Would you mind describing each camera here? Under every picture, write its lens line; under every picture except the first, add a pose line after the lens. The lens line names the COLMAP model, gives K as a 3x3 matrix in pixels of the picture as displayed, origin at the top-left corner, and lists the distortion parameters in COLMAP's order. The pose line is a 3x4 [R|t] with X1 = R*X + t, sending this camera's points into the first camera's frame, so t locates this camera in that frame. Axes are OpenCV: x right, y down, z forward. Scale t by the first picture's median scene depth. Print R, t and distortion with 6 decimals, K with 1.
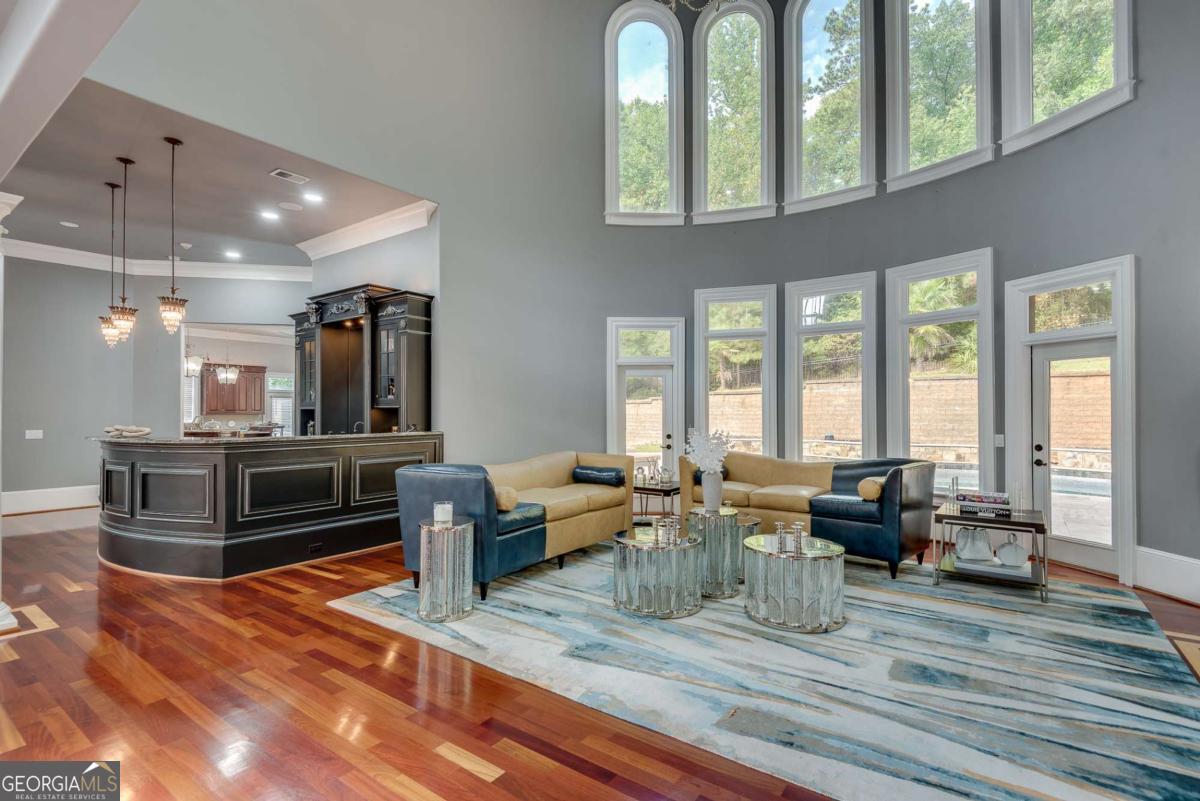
lens RADIAL K [[547.0, 0, 604.6], [0, 547.0, 410.2], [0, 0, 1]] dist [0.070030, -0.035065]
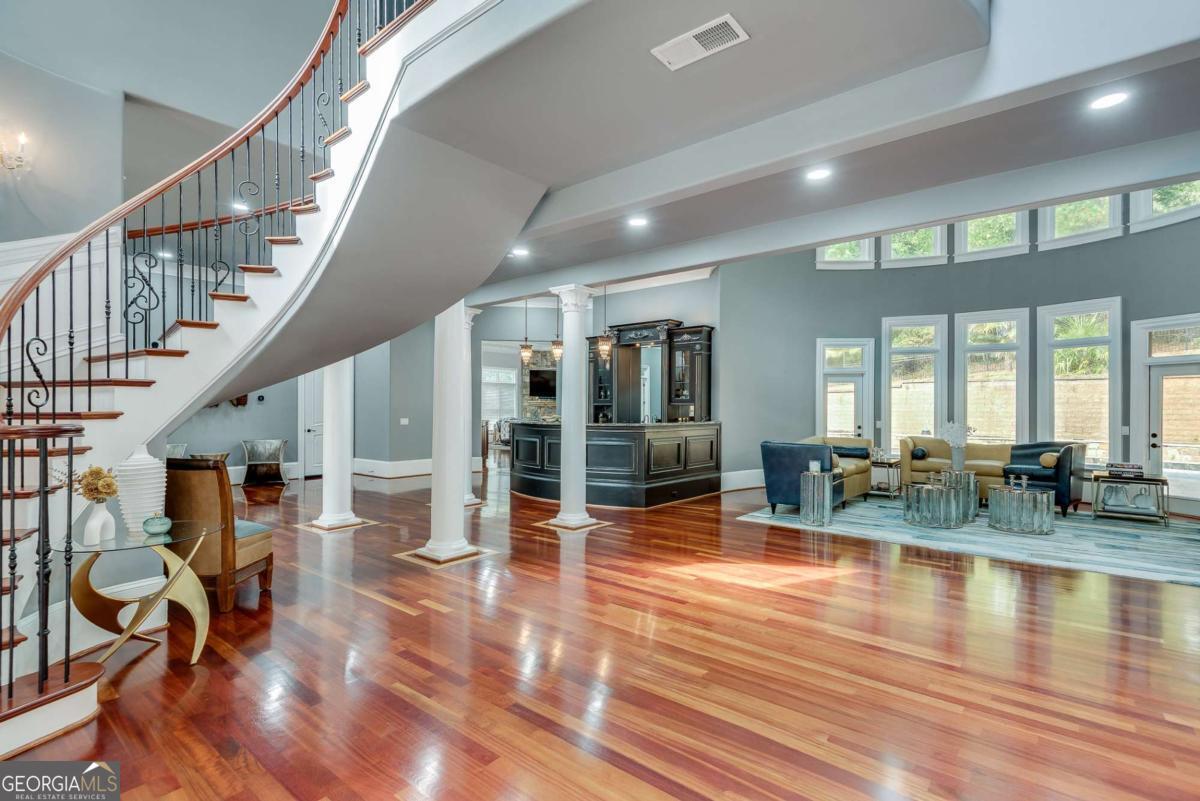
lens RADIAL K [[557.3, 0, 634.3], [0, 557.3, 408.4], [0, 0, 1]] dist [0.019694, -0.000087]
pose [[0.999326, 0.006770, -0.036078, -0.573736], [-0.006562, 0.999961, 0.005877, -0.003413], [0.036116, -0.005636, 0.999332, -0.565360]]
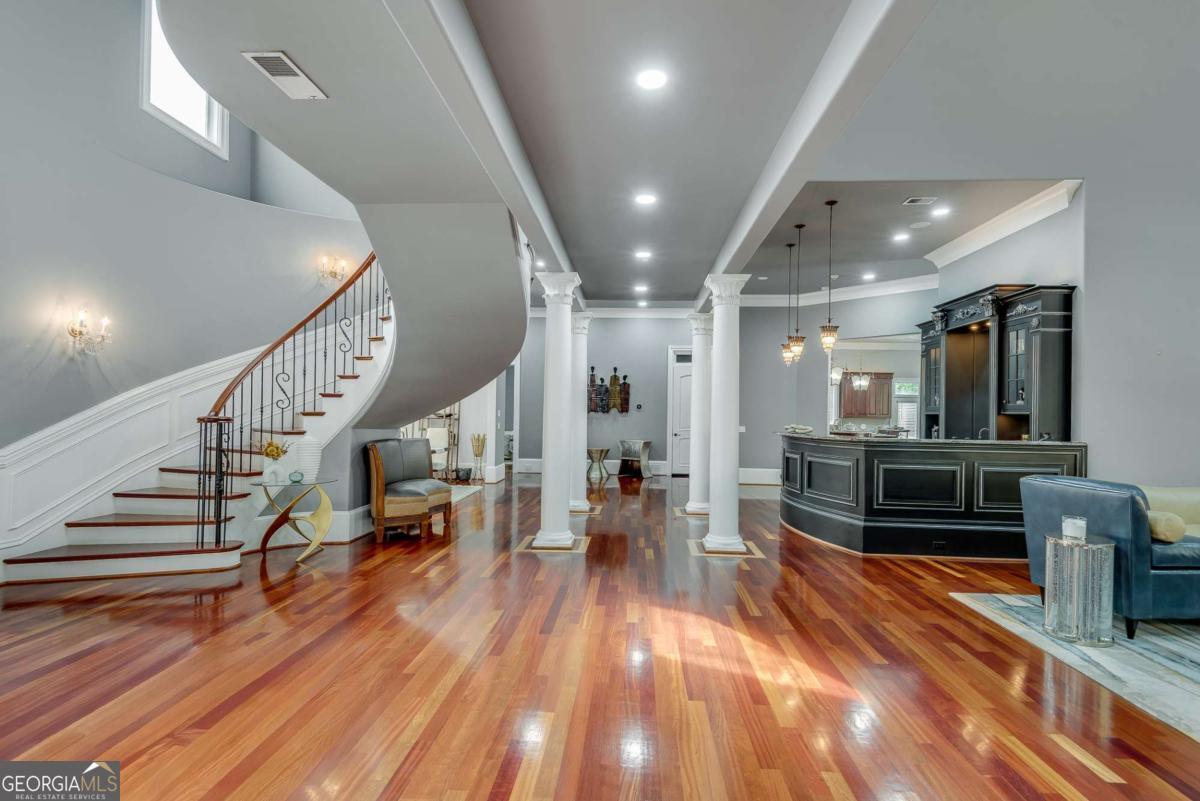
lens RADIAL K [[590.0, 0, 600.0], [0, 590.0, 400.5], [0, 0, 1]] dist [0.001242, -0.013837]
pose [[0.537222, -0.004211, -0.843431, 0.079603], [-0.016119, 0.999754, -0.015259, -0.000816], [0.843287, 0.021793, 0.537021, -0.148817]]
